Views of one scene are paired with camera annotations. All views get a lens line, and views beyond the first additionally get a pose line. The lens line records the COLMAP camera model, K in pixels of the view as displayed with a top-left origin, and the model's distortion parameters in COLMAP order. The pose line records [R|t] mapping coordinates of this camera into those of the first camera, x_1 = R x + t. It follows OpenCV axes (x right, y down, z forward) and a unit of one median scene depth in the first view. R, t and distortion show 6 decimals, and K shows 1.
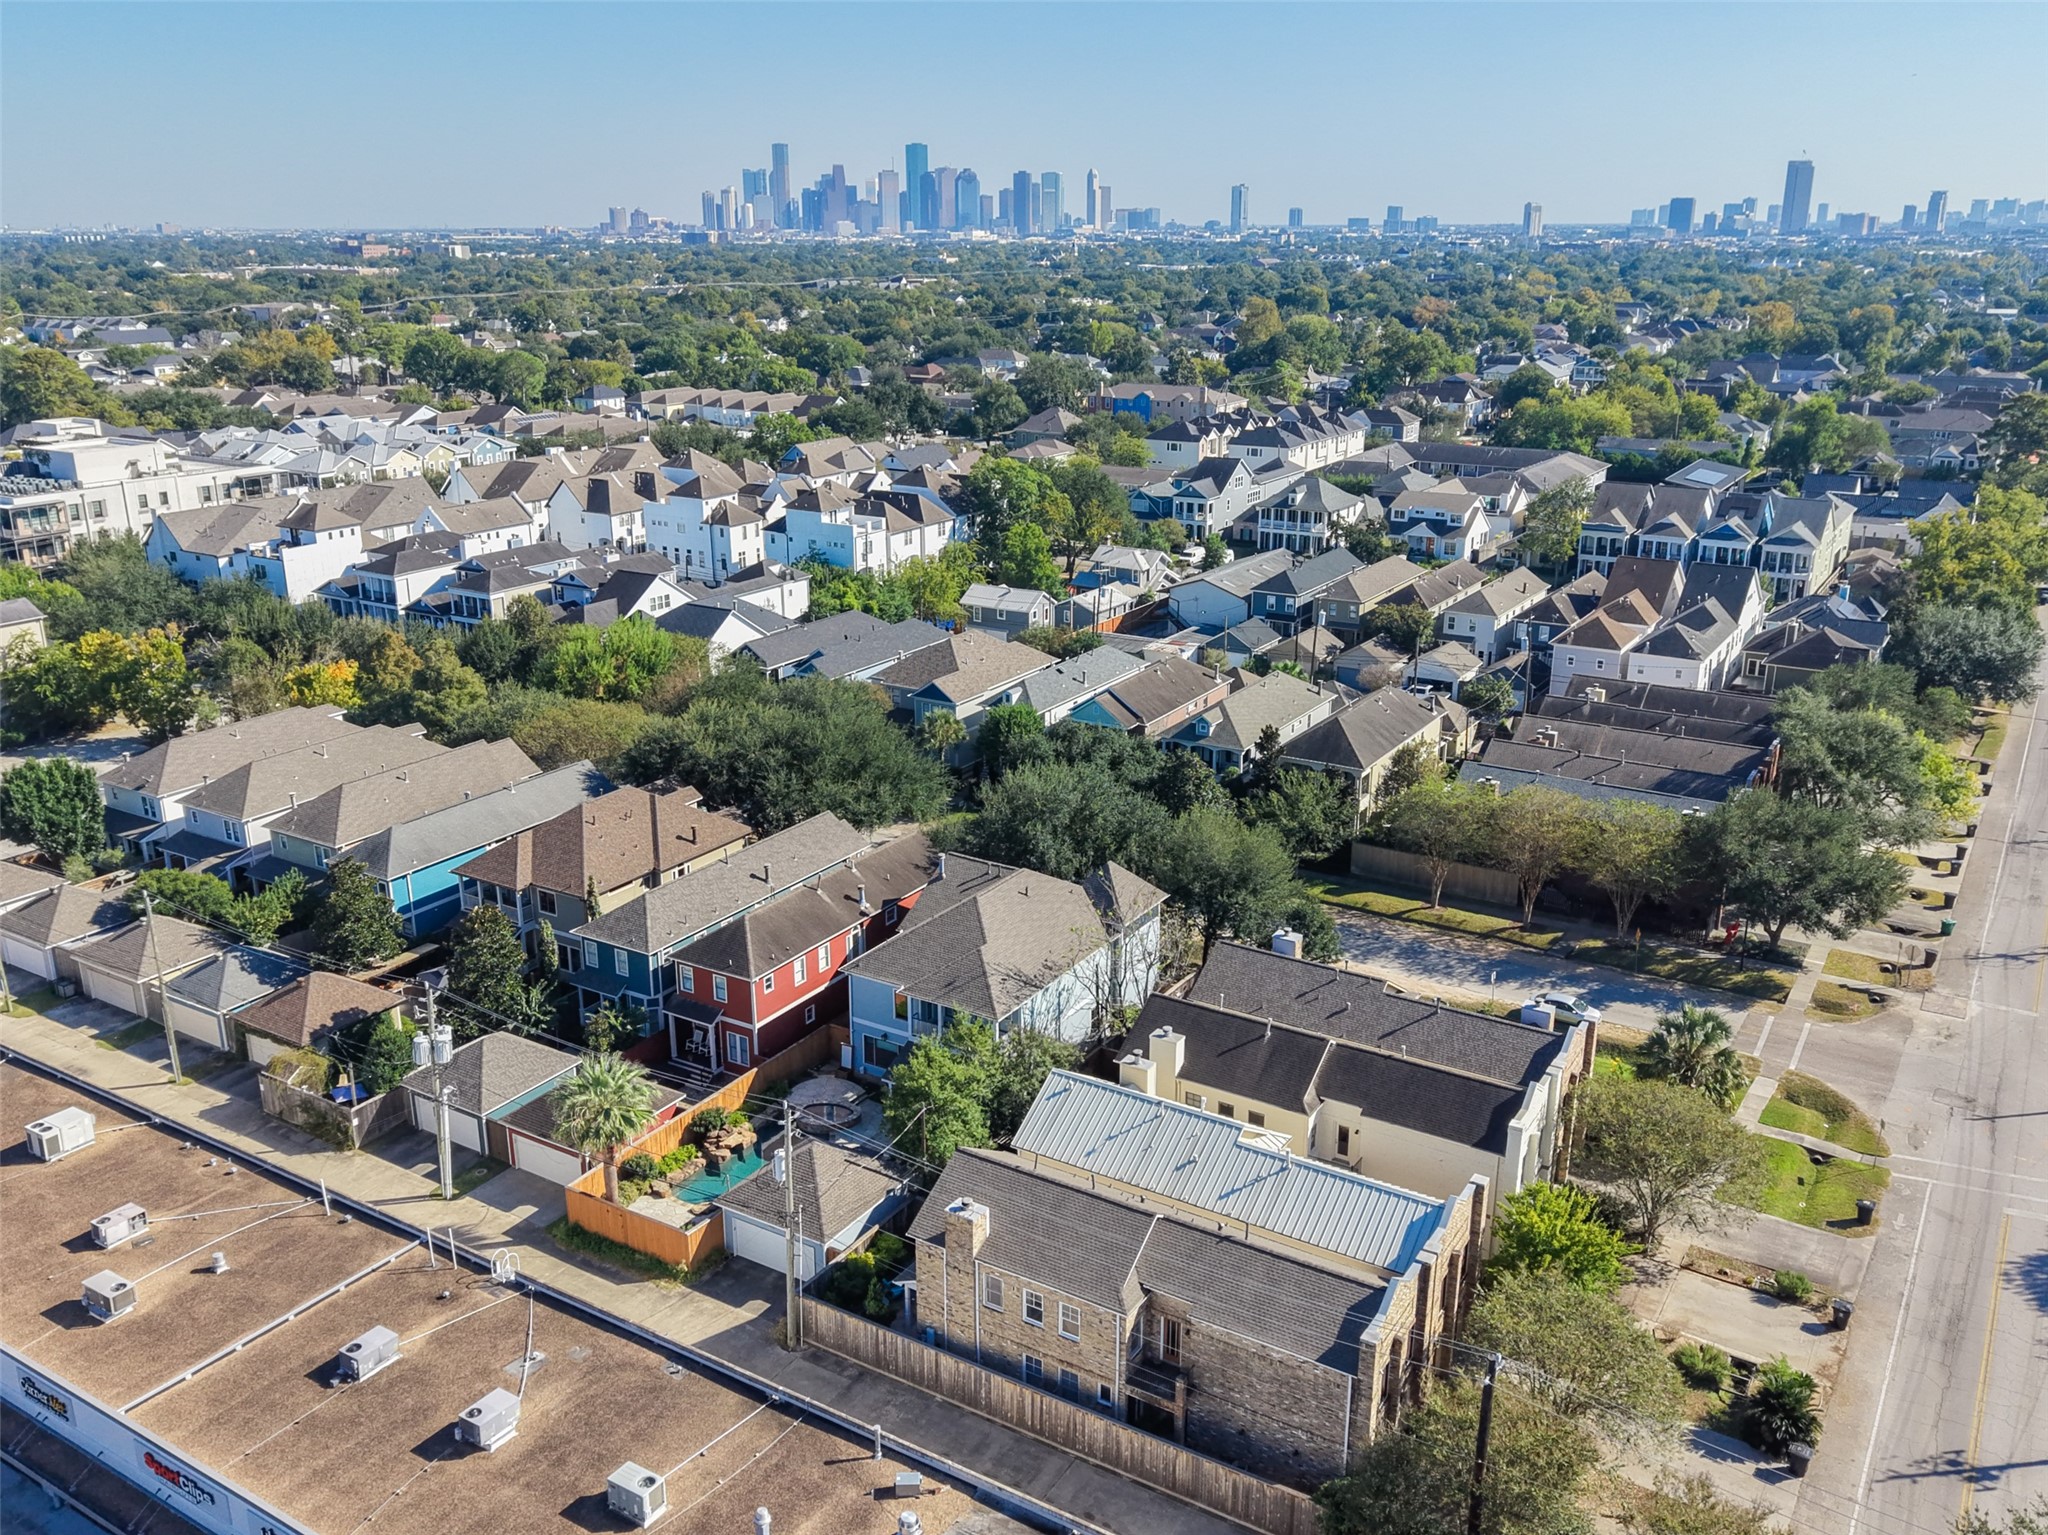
lens RADIAL K [[1692.5, 0, 1029.8], [0, 1692.5, 760.3], [0, 0, 1]] dist [0.028411, -0.030531]
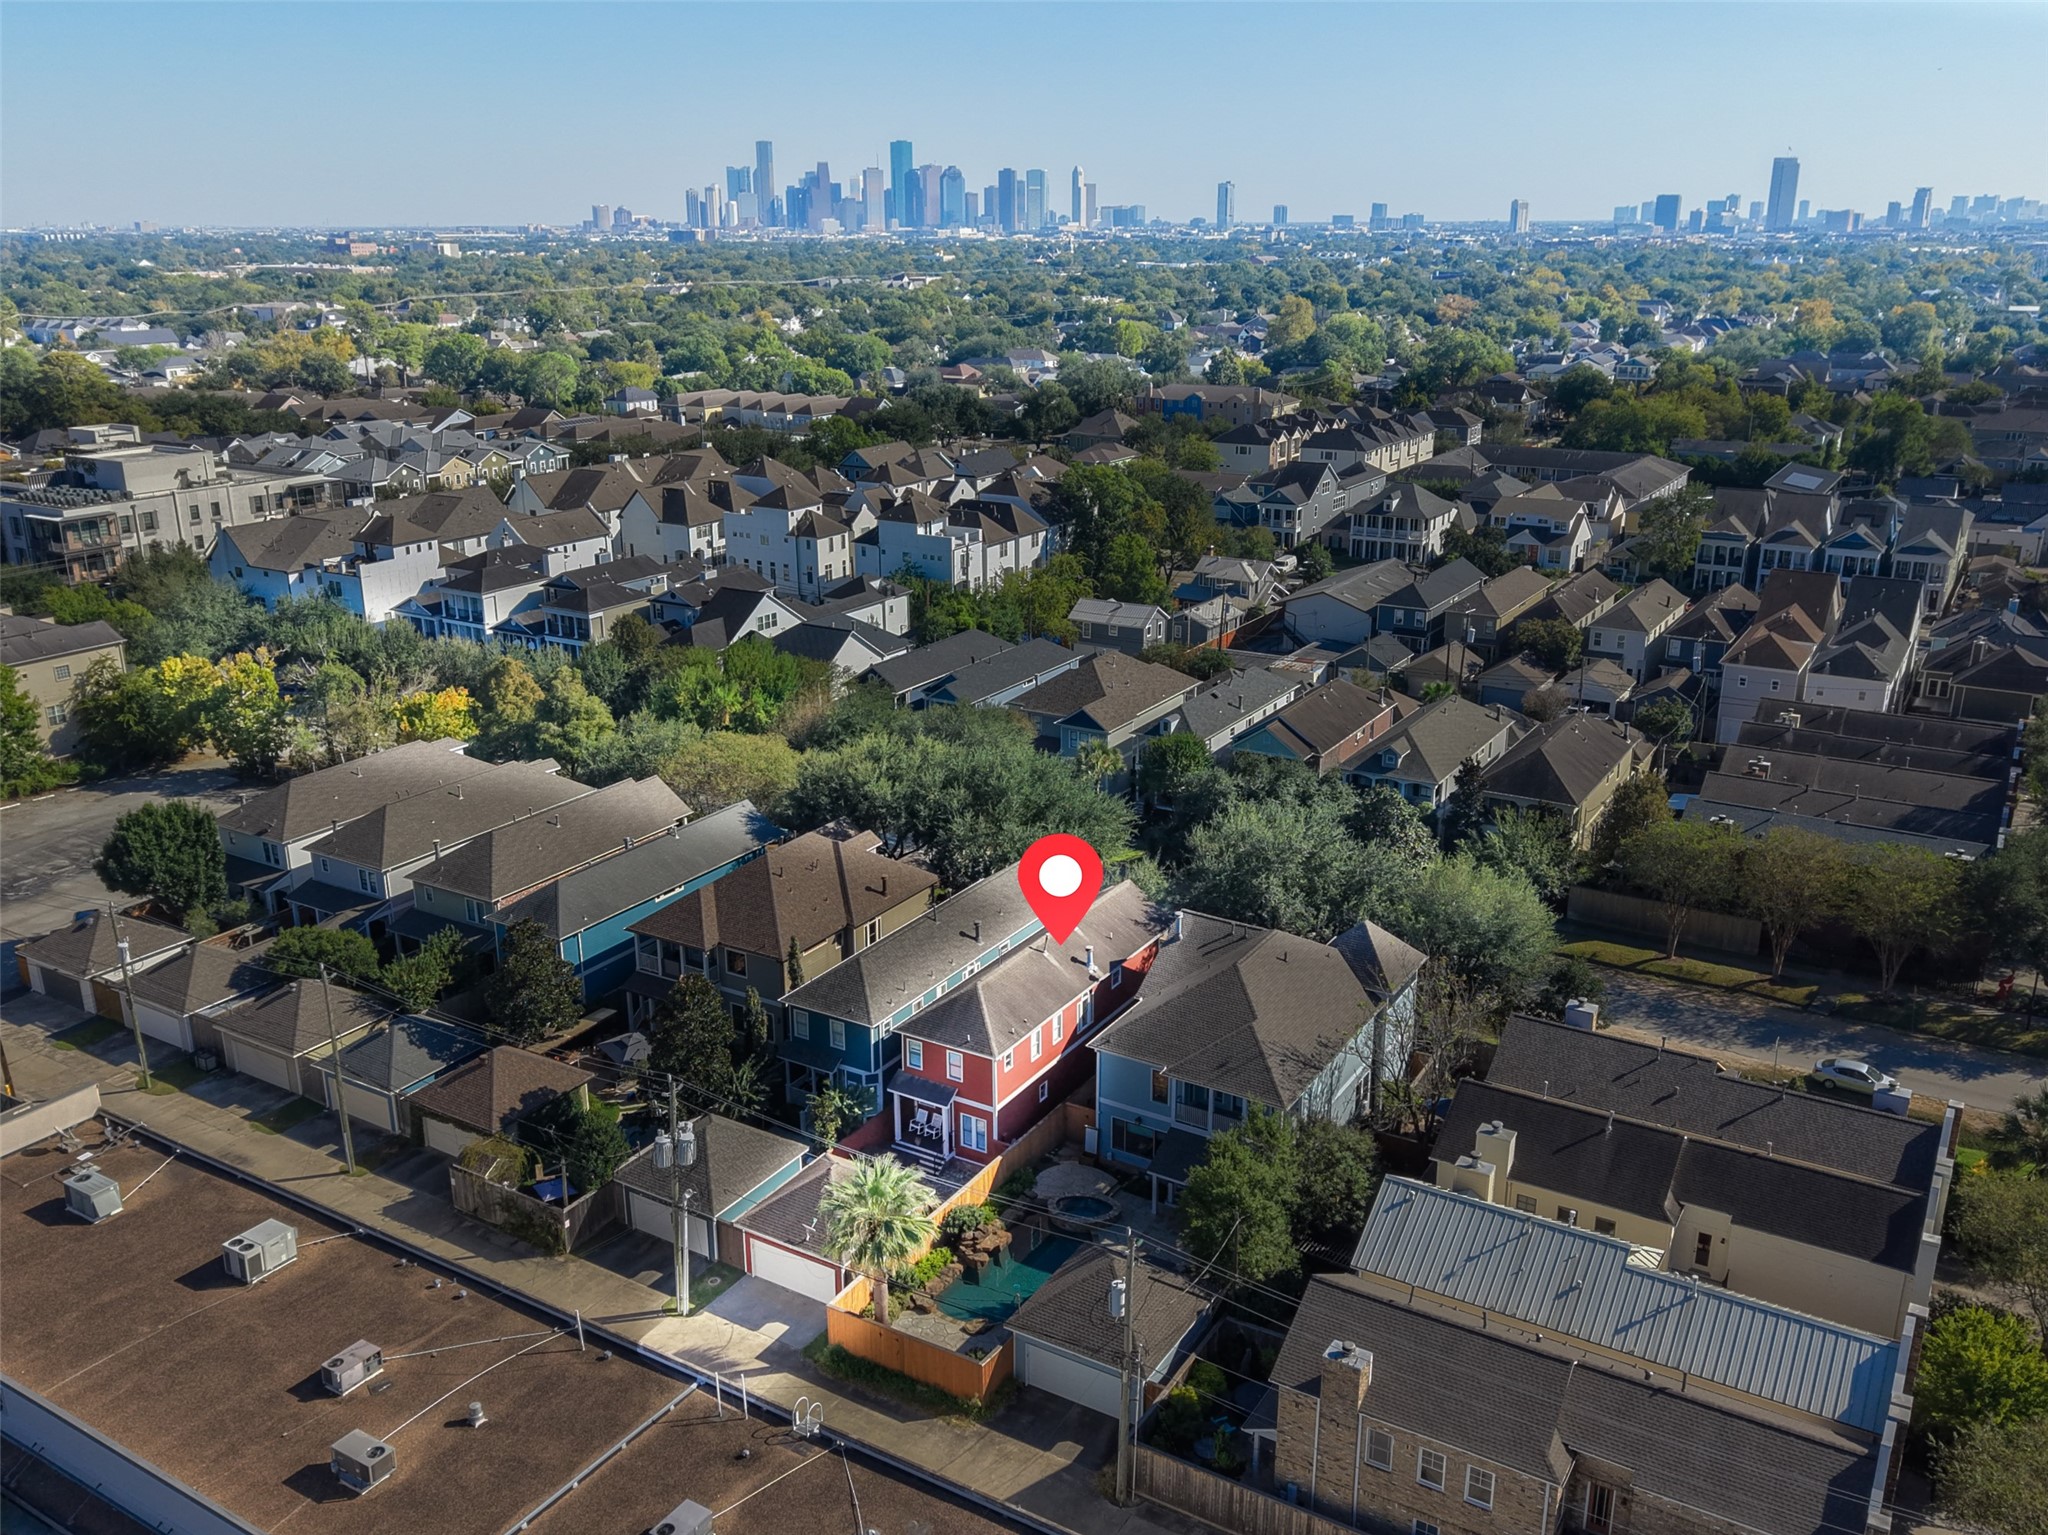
lens RADIAL K [[1692.5, 0, 1029.8], [0, 1692.5, 760.3], [0, 0, 1]] dist [0.028411, -0.030531]
pose [[0.999941, -0.004139, 0.010062, -0.073697], [0.004126, 0.999991, 0.001352, -0.014561], [-0.010067, -0.001310, 0.999948, 0.046718]]
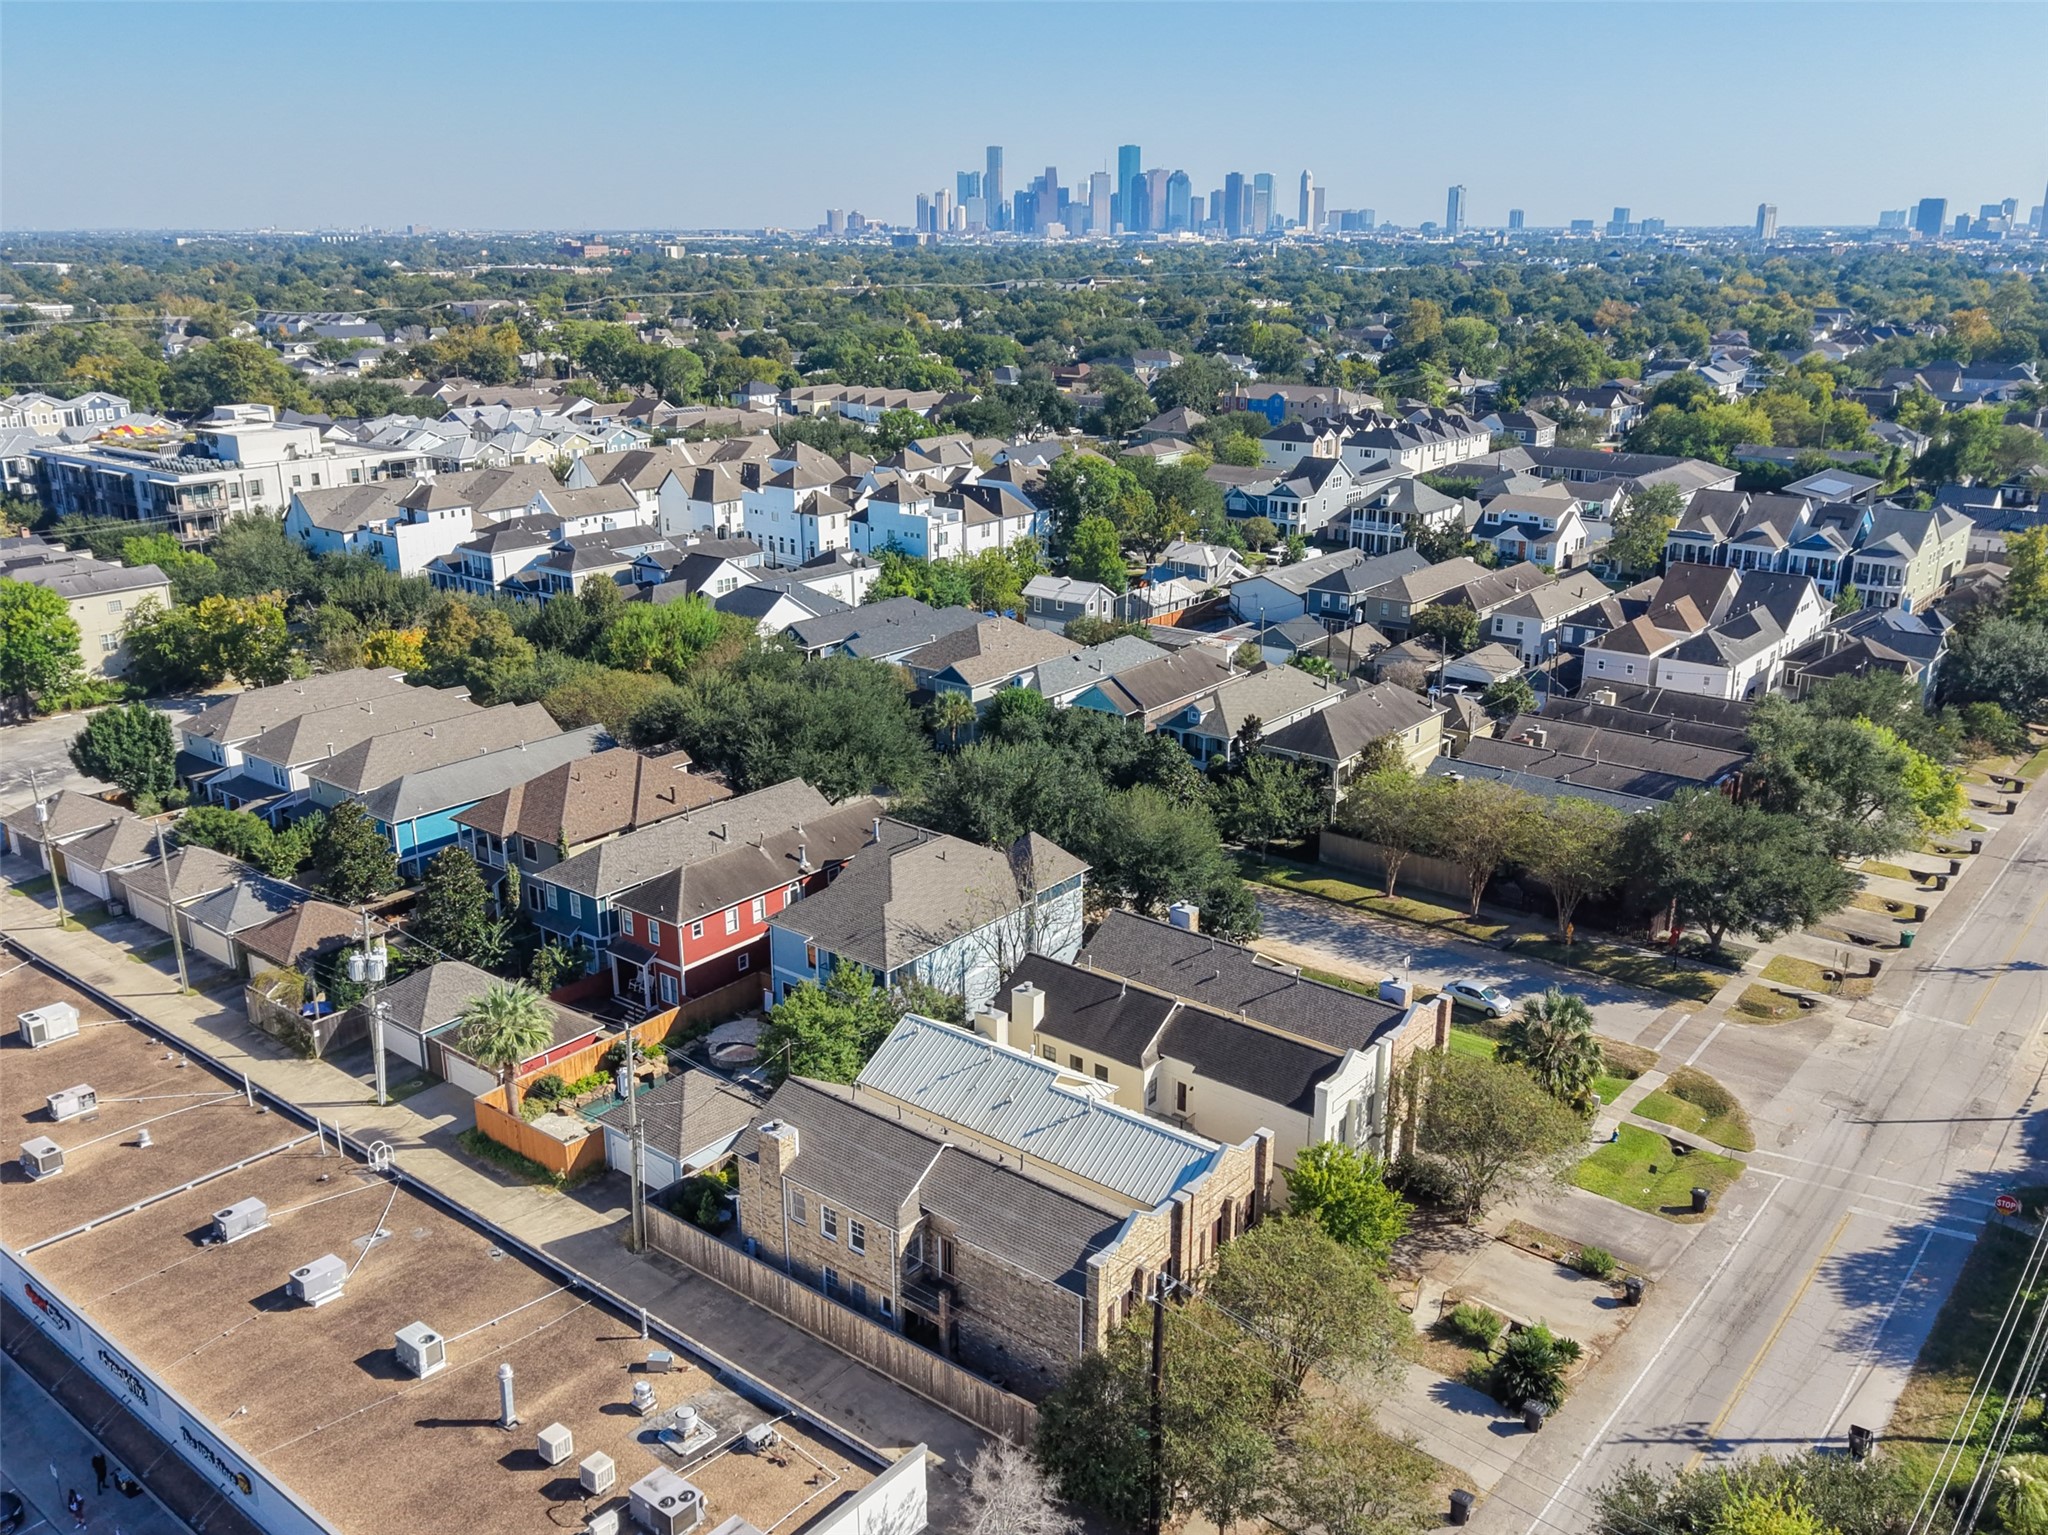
lens RADIAL K [[1692.5, 0, 1029.8], [0, 1692.5, 760.3], [0, 0, 1]] dist [0.028411, -0.030531]
pose [[0.992717, 0.037212, -0.114580, 0.085102], [-0.037323, 0.999303, 0.001179, 0.007256], [0.114544, 0.003106, 0.993413, -0.022705]]
